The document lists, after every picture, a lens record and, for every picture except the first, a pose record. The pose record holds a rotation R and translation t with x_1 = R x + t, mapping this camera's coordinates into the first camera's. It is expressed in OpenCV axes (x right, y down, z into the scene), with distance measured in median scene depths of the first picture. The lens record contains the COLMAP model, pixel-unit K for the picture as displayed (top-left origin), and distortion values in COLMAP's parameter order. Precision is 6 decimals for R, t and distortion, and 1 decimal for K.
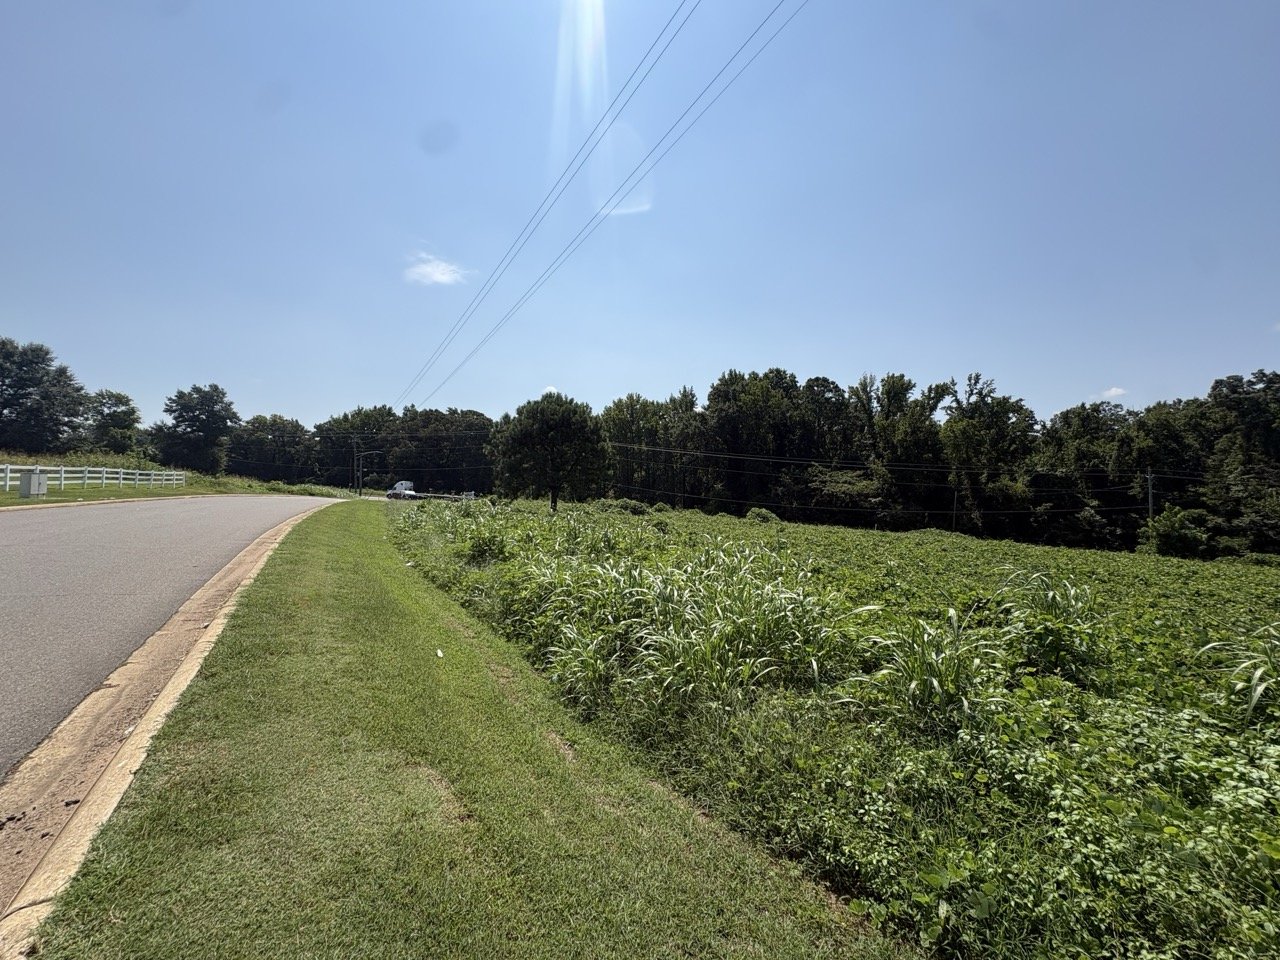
lens RADIAL K [[511.4, 0, 640.0], [0, 511.4, 480.0], [0, 0, 1]] dist [0.002801, 0.000043]
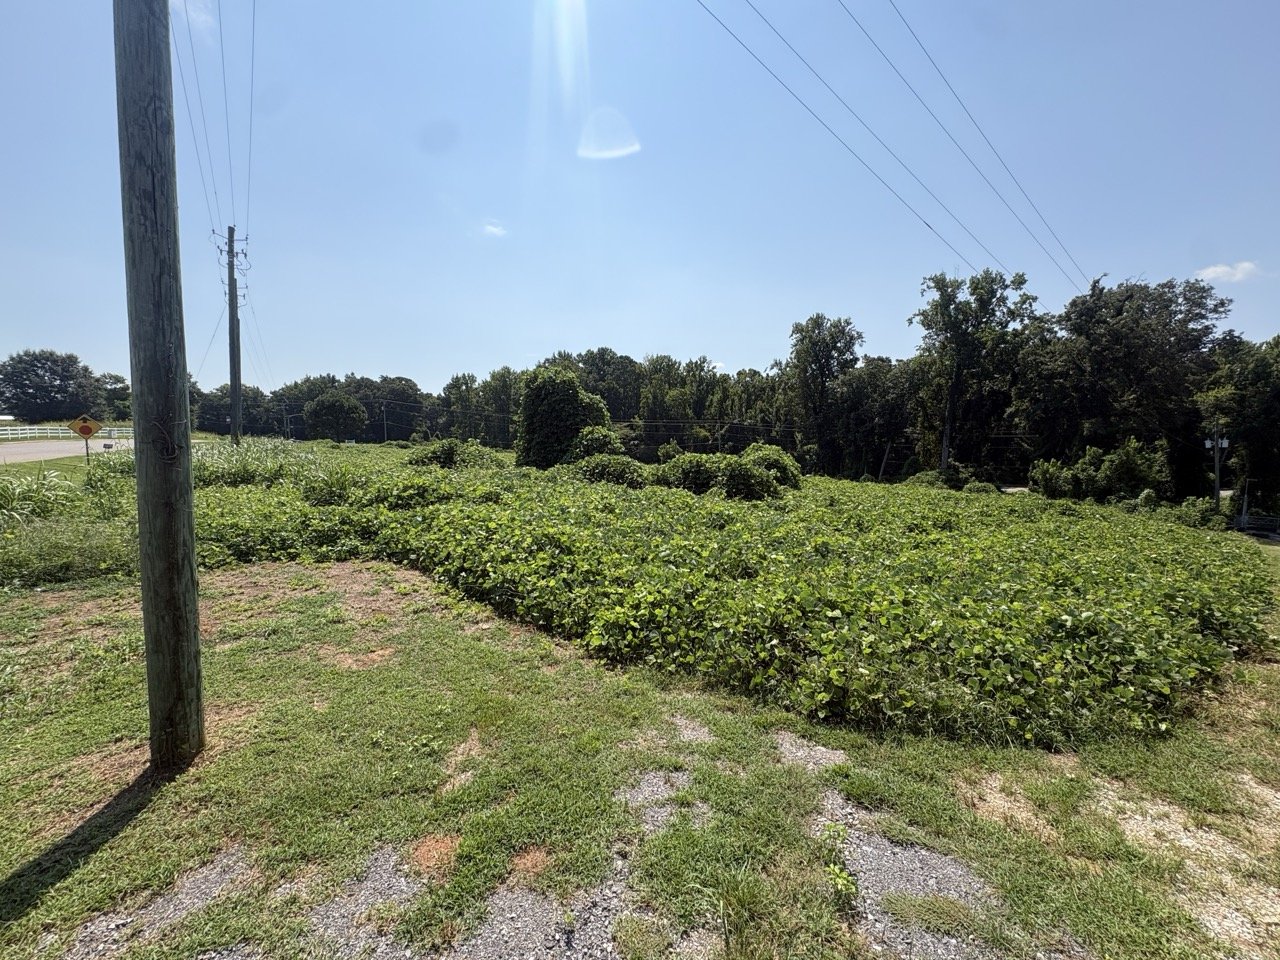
lens RADIAL K [[511.4, 0, 640.0], [0, 511.4, 480.0], [0, 0, 1]] dist [0.002801, 0.000043]
pose [[0.999863, -0.013992, 0.008864, 0.477490], [0.013114, 0.995635, 0.092402, 0.009602], [-0.010118, -0.092273, 0.995682, -0.523527]]
